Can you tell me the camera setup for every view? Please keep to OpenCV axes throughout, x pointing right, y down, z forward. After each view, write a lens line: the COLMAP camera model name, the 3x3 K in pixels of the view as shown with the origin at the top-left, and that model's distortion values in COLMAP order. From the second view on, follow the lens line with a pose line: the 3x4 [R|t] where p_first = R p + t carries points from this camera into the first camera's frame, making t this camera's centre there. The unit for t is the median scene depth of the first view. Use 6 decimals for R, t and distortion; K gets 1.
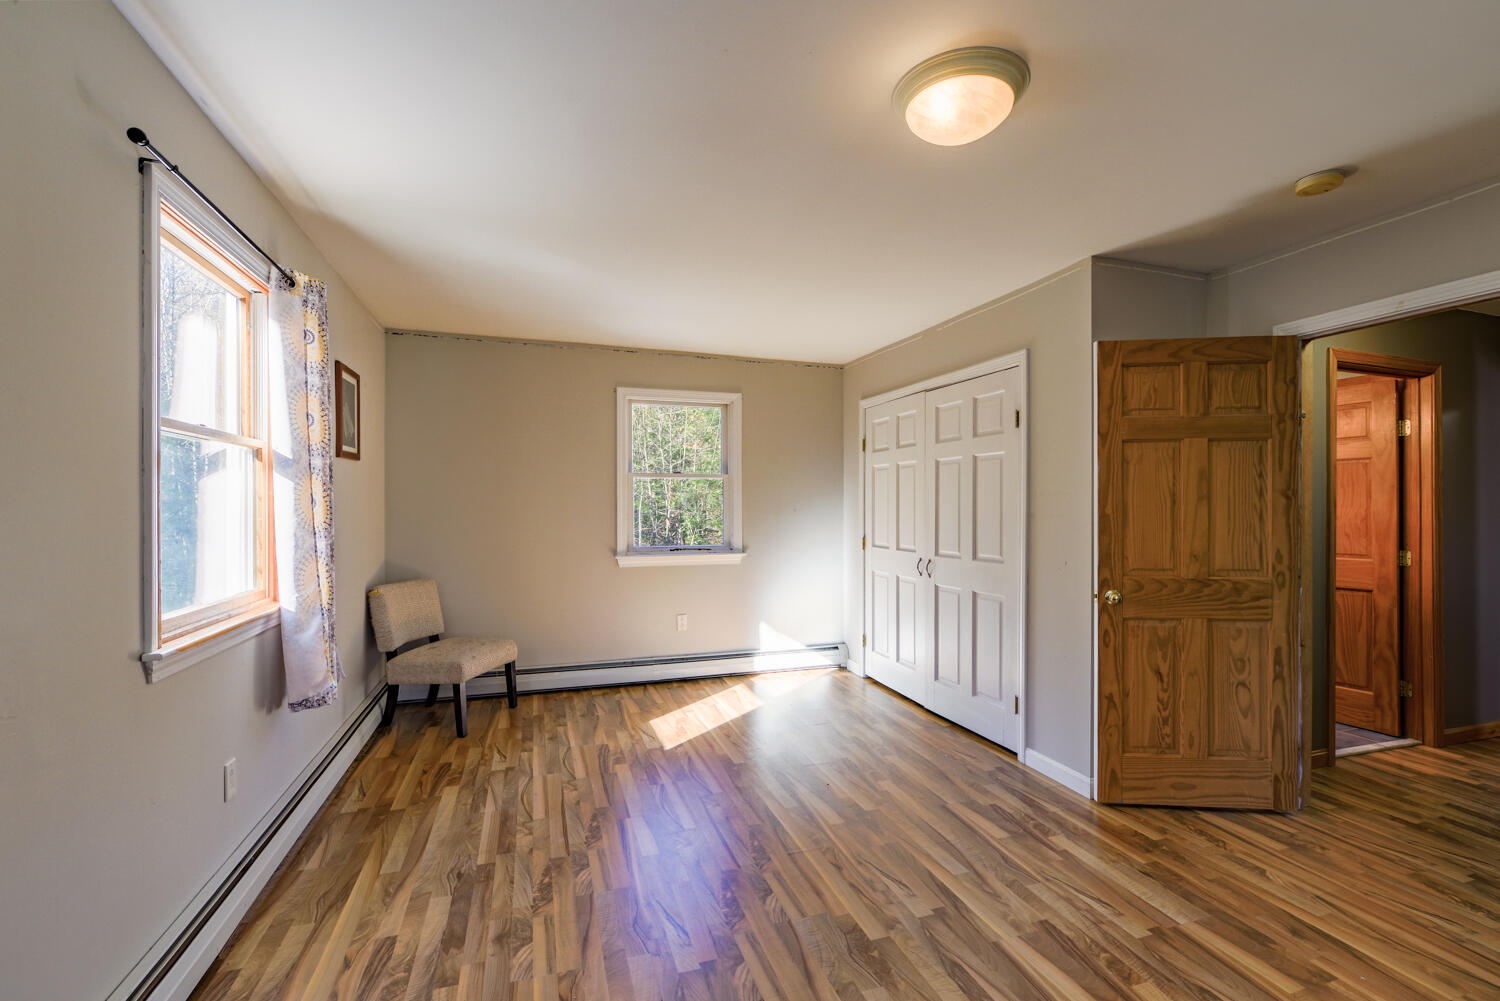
lens RADIAL K [[659.5, 0, 750.7], [0, 659.5, 505.0], [0, 0, 1]] dist [-0.003921, 0.000238]
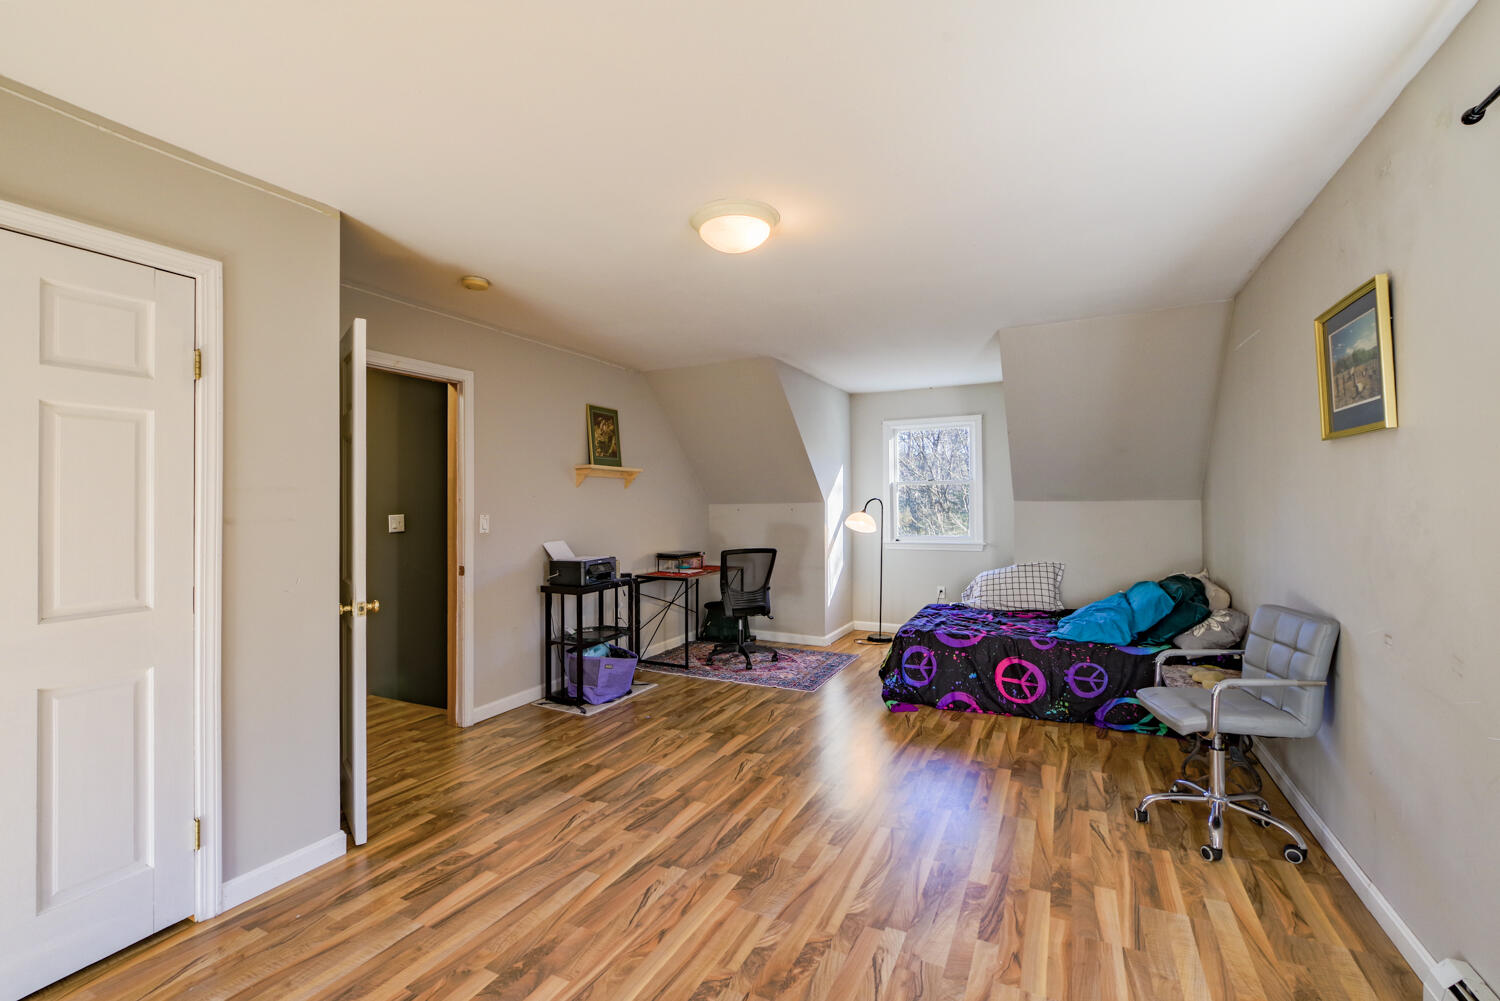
lens RADIAL K [[659.5, 0, 723.1], [0, 659.5, 492.6], [0, 0, 1]] dist [-0.003921, 0.000238]
pose [[-0.696001, 0.012752, 0.717928, -0.547474], [0.001255, 0.999862, -0.016543, -0.002071], [-0.718040, -0.010613, -0.695921, 1.573555]]
